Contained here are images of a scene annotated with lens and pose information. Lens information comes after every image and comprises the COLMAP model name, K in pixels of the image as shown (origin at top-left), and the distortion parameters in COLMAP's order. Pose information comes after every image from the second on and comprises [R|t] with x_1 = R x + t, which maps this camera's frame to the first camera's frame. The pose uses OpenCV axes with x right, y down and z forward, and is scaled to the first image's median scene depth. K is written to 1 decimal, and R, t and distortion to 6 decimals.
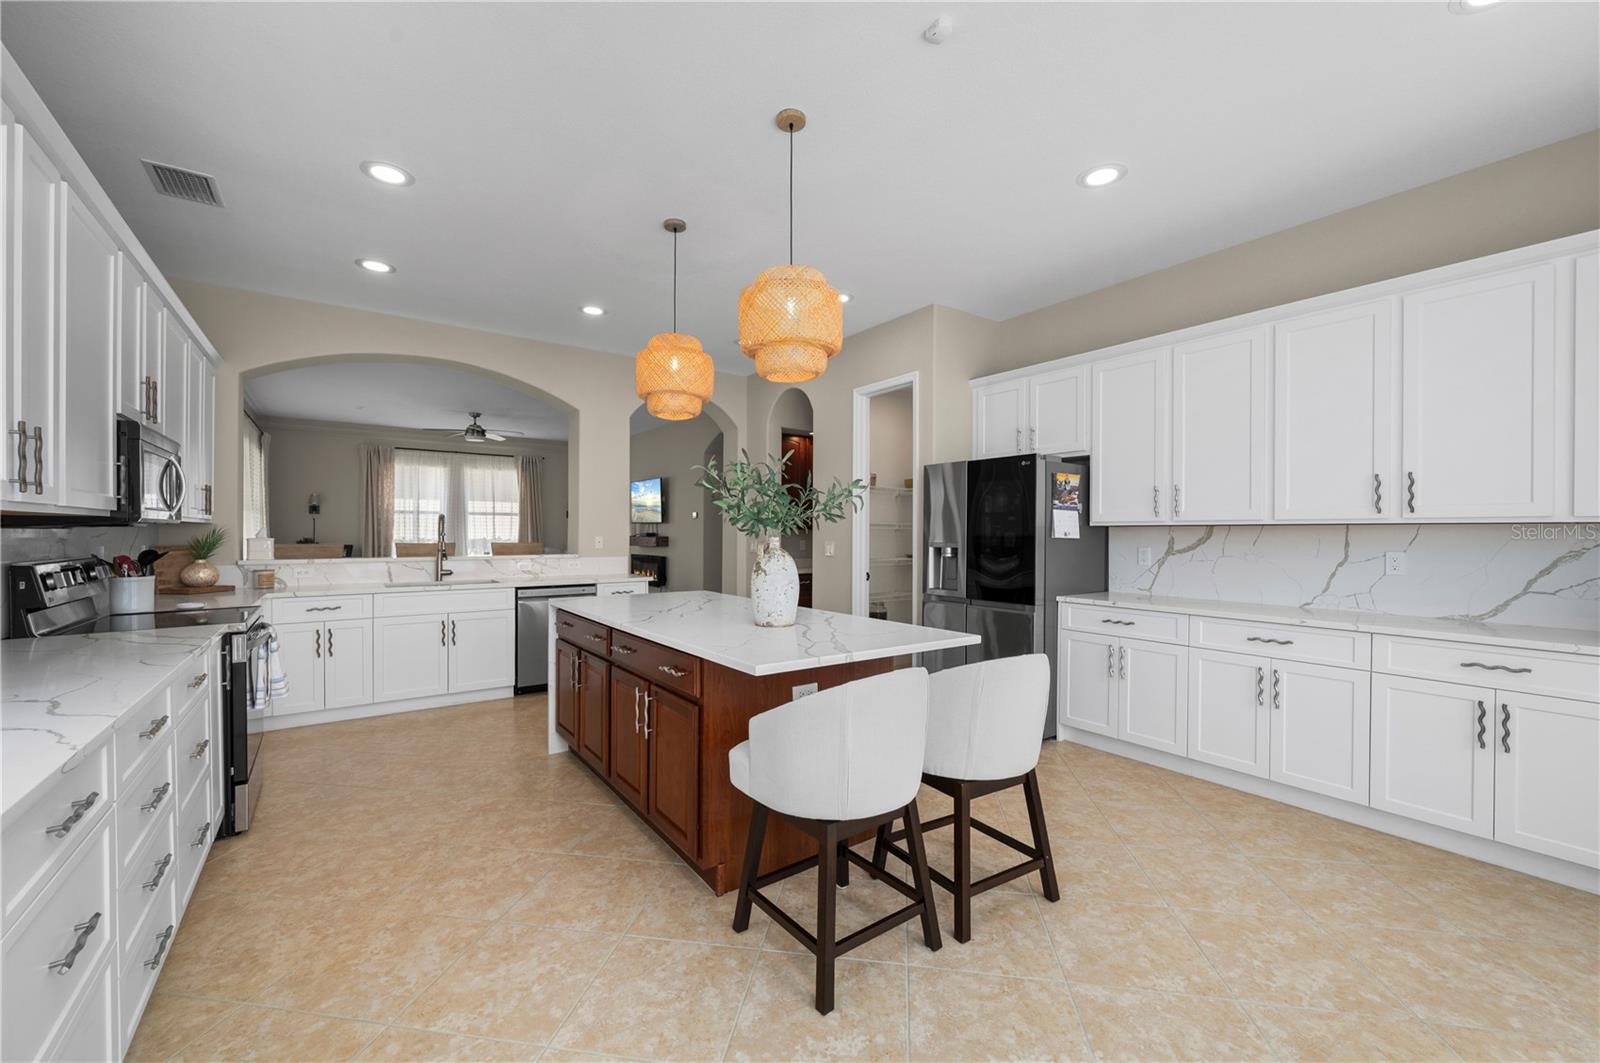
lens RADIAL K [[631.5, 0, 791.3], [0, 631.5, 530.4], [0, 0, 1]] dist [0.001792, -0.000983]
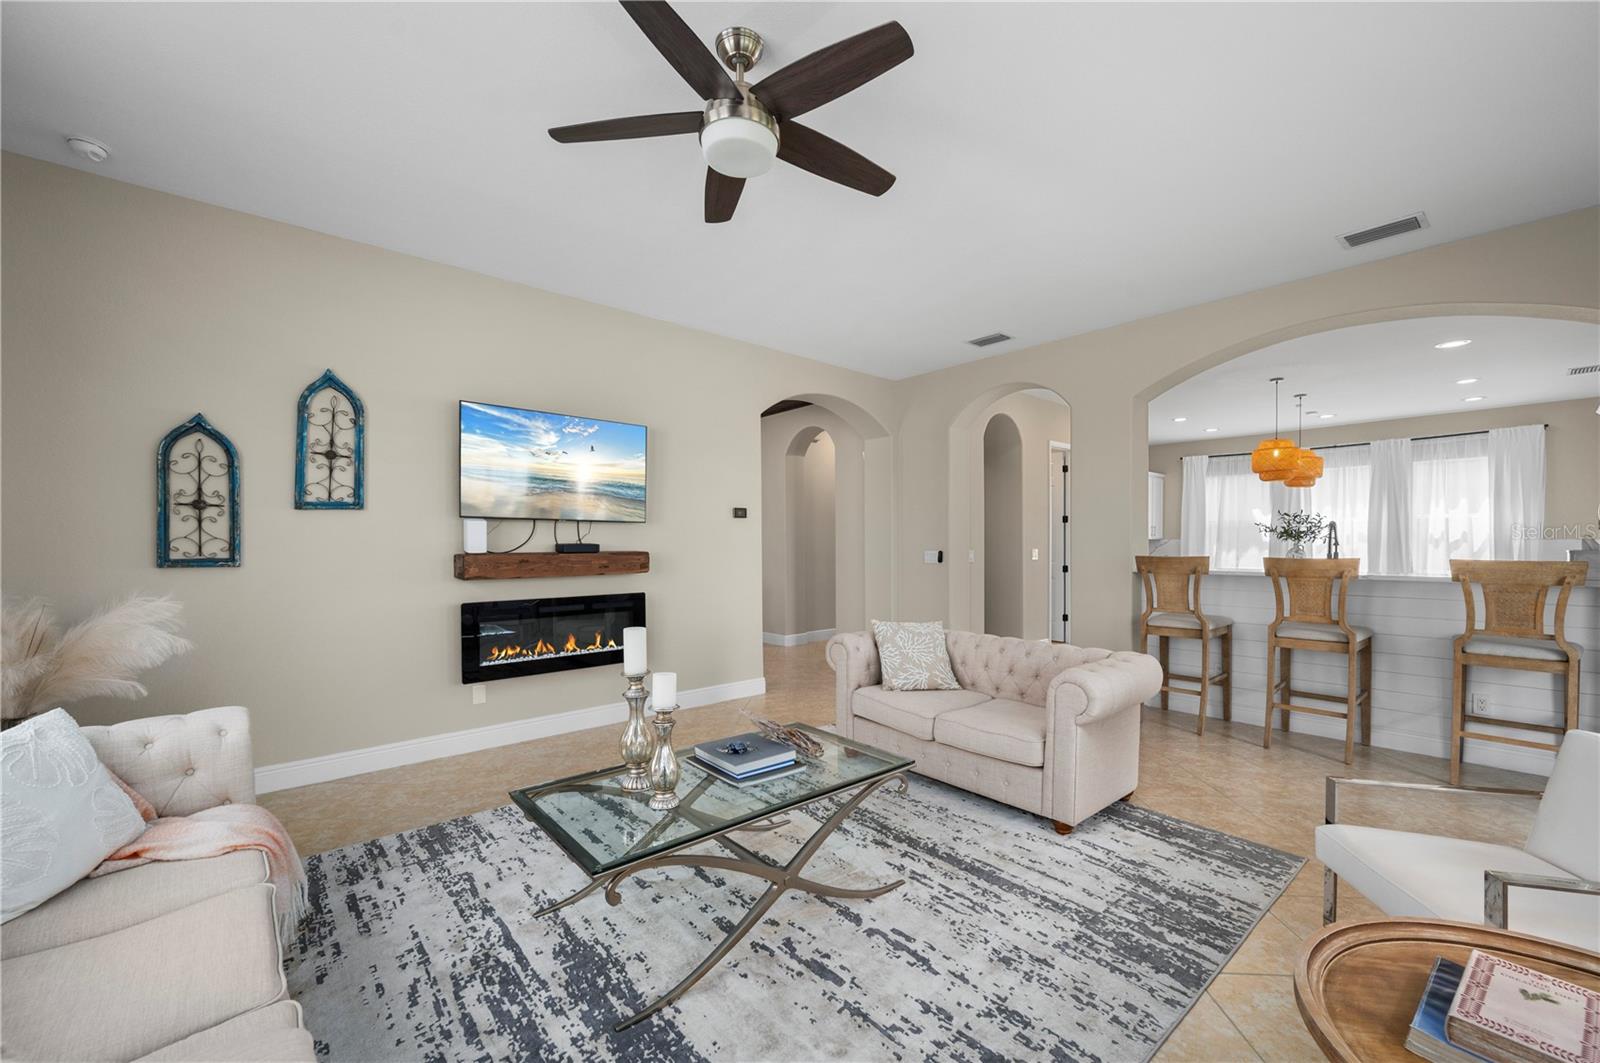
lens RADIAL K [[631.5, 0, 800.5], [0, 631.5, 565.2], [0, 0, 1]] dist [0.001792, -0.000983]
pose [[-0.115183, -0.039428, 0.992561, -1.606984], [-0.007531, 0.999218, 0.038818, 0.001079], [-0.993316, -0.003004, -0.115390, 2.154423]]
